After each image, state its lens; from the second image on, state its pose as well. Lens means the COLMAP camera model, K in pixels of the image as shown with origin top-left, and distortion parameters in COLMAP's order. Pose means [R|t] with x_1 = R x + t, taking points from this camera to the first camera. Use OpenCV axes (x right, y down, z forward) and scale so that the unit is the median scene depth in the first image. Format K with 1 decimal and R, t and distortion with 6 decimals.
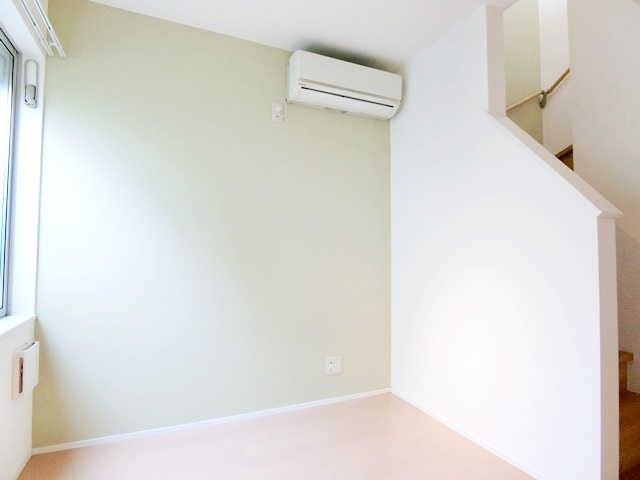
lens RADIAL K [[350.6, 0, 318.8], [0, 350.6, 240.2], [0, 0, 1]] dist [-0.047785, 0.000557]
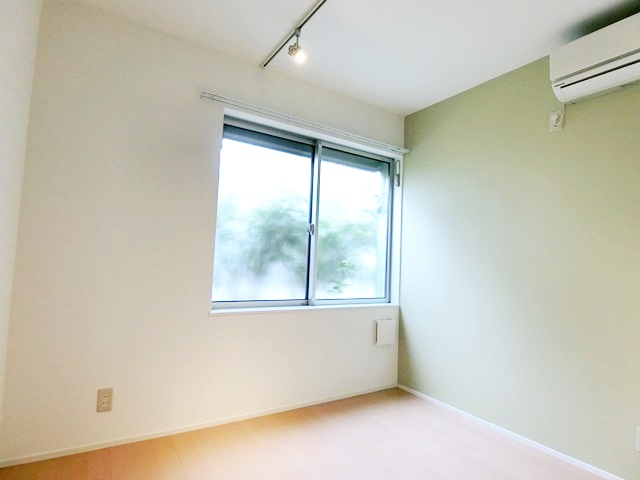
lens RADIAL K [[350.6, 0, 322.3], [0, 350.6, 239.8], [0, 0, 1]] dist [-0.047785, 0.000557]
pose [[0.115662, -0.064403, -0.991199, 0.883986], [-0.009000, 0.997787, -0.065881, 0.009712], [0.993248, 0.016541, 0.114826, 0.380752]]
